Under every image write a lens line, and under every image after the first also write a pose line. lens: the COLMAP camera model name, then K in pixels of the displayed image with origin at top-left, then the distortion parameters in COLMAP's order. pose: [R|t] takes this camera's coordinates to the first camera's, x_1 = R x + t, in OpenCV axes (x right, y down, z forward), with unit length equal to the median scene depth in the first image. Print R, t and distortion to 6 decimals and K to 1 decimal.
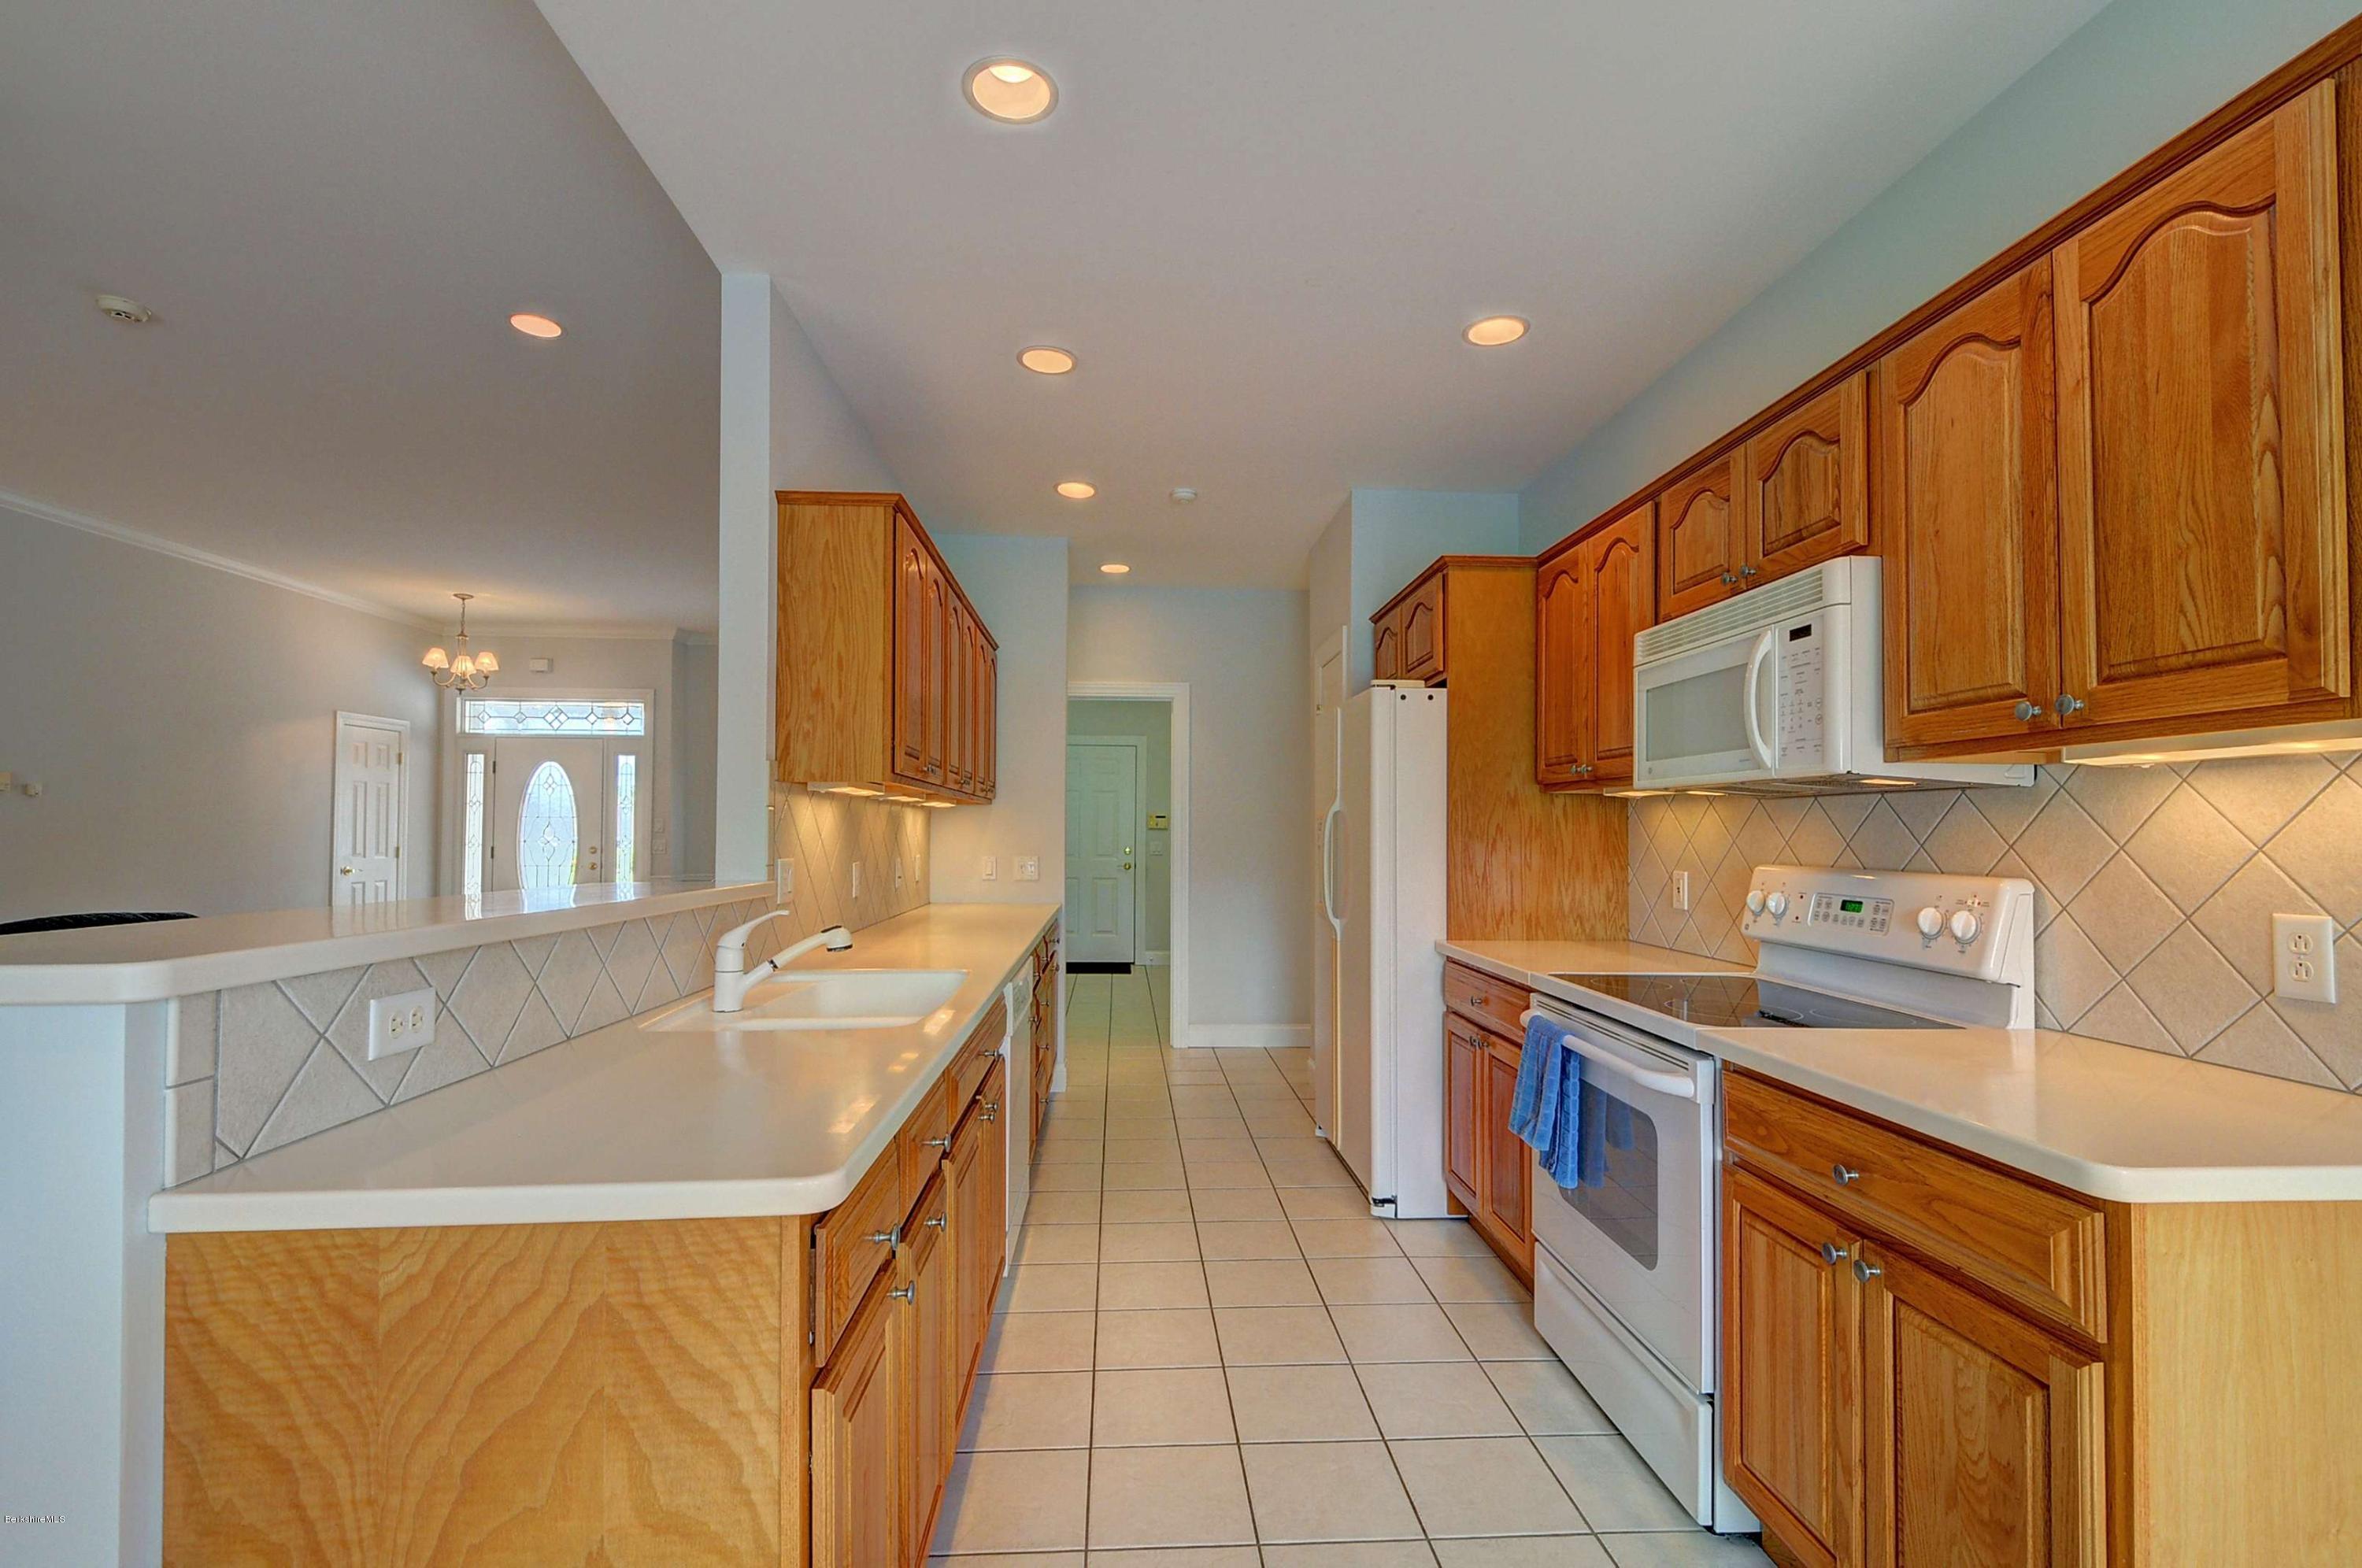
lens RADIAL K [[1044.4, 0, 1187.9], [0, 1044.4, 818.7], [0, 0, 1]] dist [0.006277, -0.004859]
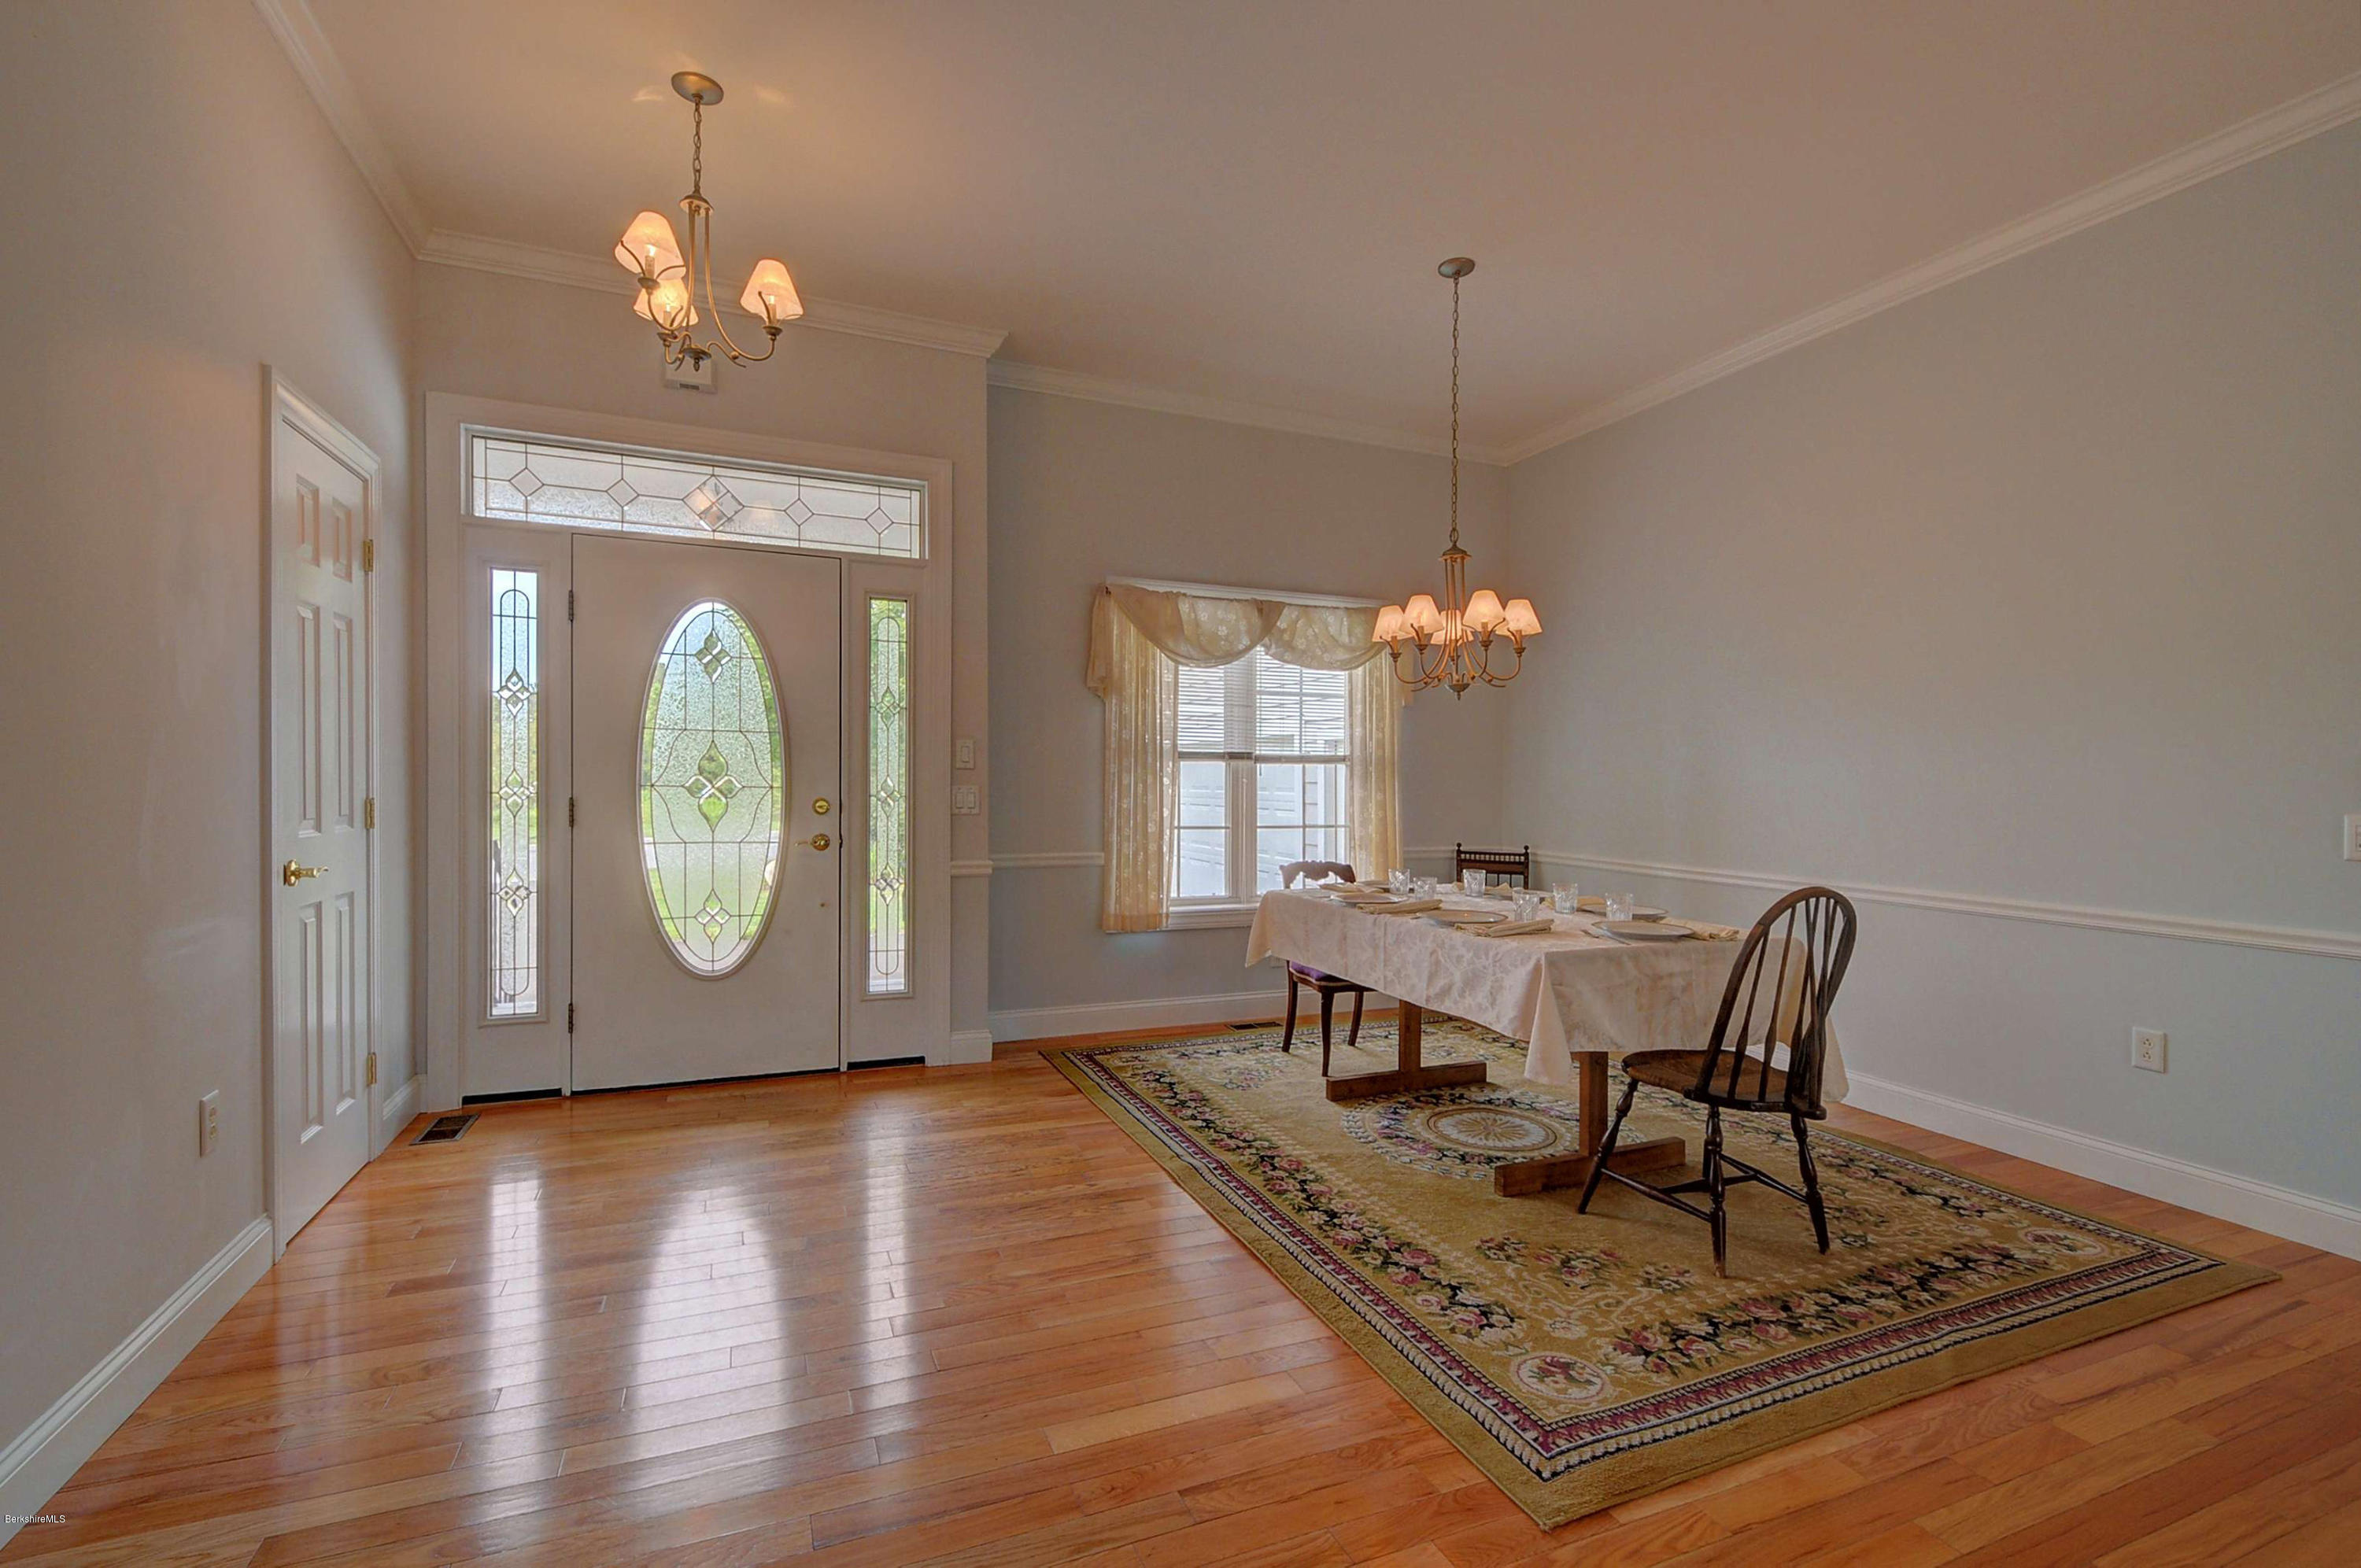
lens RADIAL K [[1043.9, 0, 1215.9], [0, 1043.9, 830.7], [0, 0, 1]] dist [0.006277, -0.004859]
pose [[0.934786, -0.009983, 0.355071, -1.743542], [-0.011381, 0.998250, 0.058028, 0.037165], [-0.355029, -0.058285, 0.933037, 1.588940]]
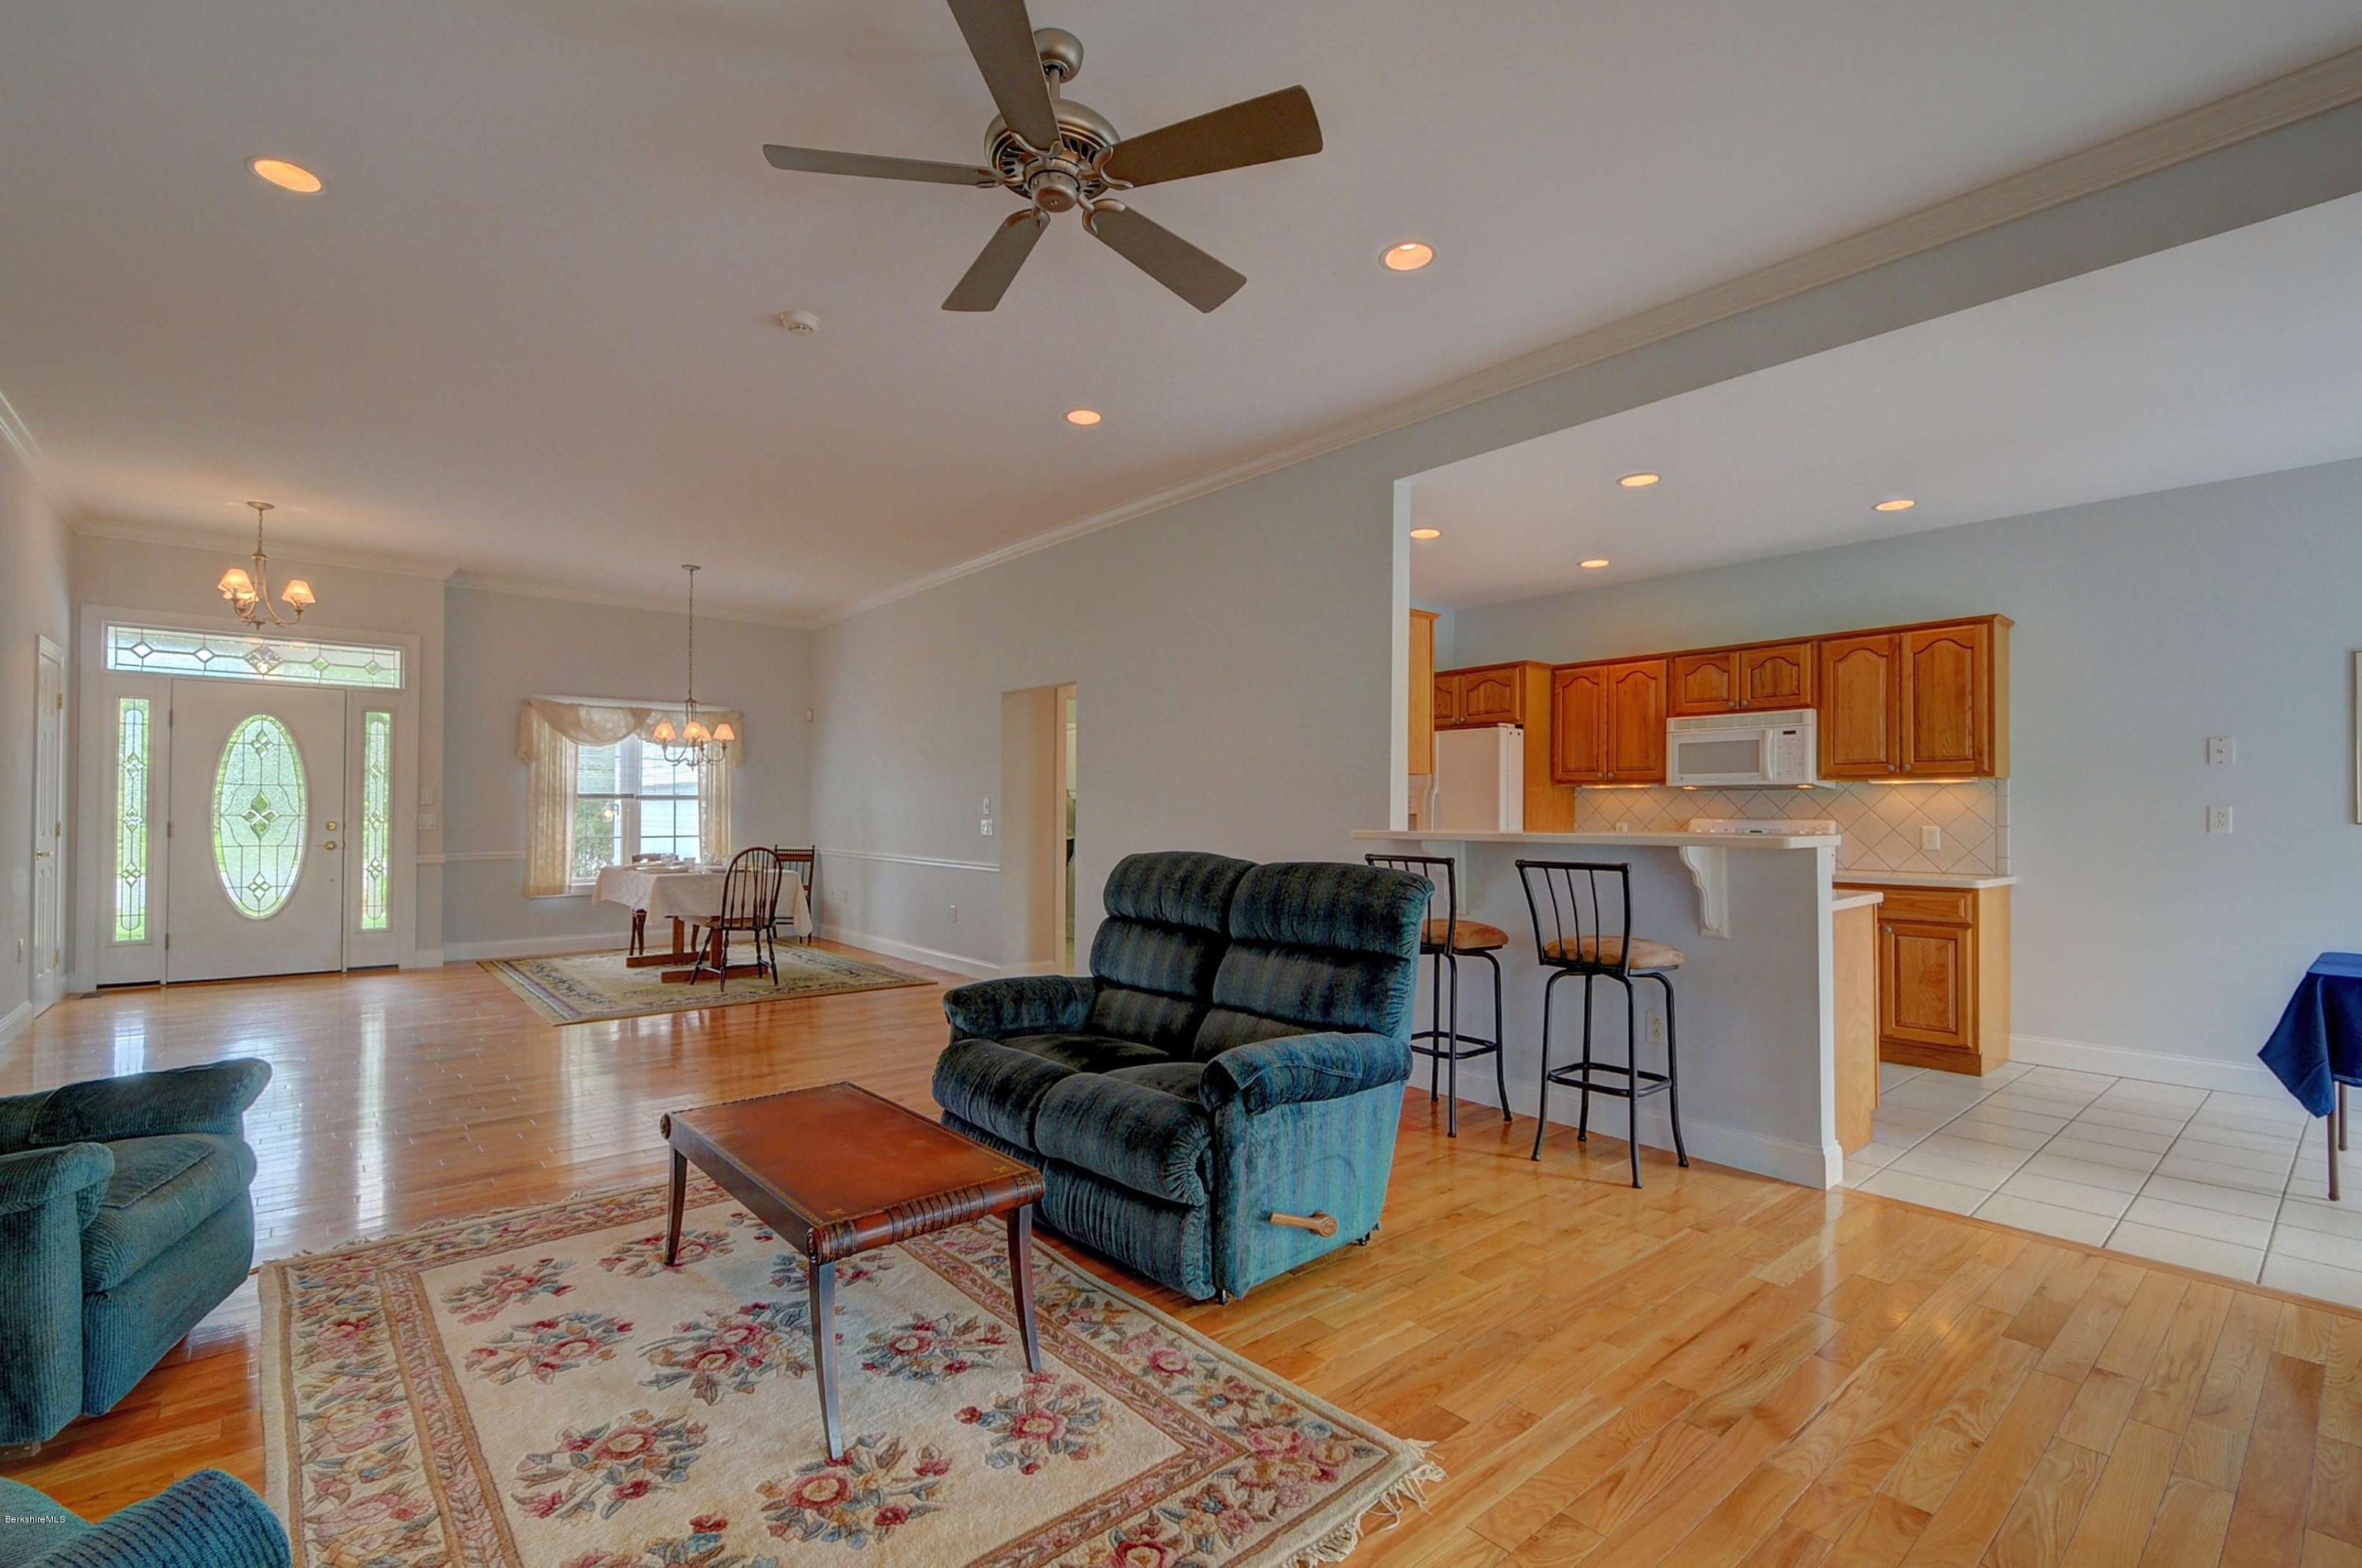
lens RADIAL K [[1044.4, 0, 1181.9], [0, 1044.4, 823.2], [0, 0, 1]] dist [0.006277, -0.004859]
pose [[0.794231, -0.005215, 0.607594, -1.646921], [-0.009140, 0.999748, 0.020528, 0.014450], [-0.607548, -0.021857, 0.793982, -0.160347]]
